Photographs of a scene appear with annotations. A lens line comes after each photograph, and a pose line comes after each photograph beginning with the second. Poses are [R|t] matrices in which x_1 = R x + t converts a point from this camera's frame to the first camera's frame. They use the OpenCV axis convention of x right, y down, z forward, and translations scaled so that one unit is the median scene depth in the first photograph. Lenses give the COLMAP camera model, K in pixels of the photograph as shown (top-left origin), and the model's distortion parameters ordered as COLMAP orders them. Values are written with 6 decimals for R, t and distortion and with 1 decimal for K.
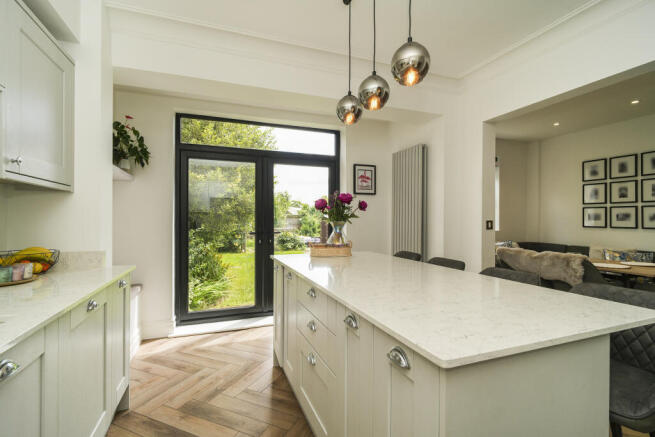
lens RADIAL K [[305.7, 0, 328.1], [0, 305.7, 218.2], [0, 0, 1]] dist [-0.004891, -0.001177]
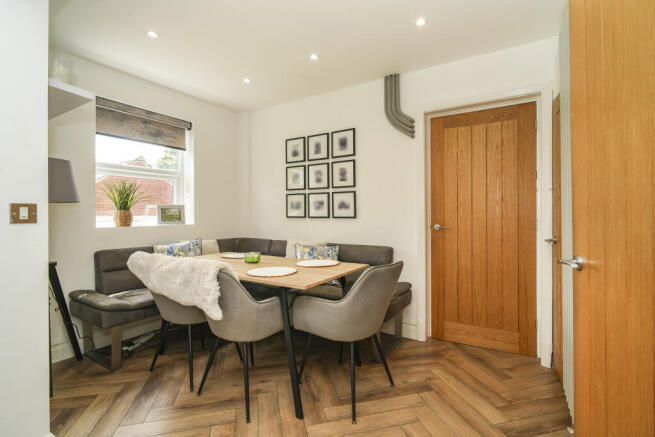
lens RADIAL K [[305.7, 0, 328.3], [0, 305.7, 216.9], [0, 0, 1]] dist [-0.004891, -0.001177]
pose [[0.797702, -0.011887, 0.602935, 0.446058], [0.002472, 0.999862, 0.016442, 0.015174], [-0.603047, -0.011625, 0.797621, 0.271713]]
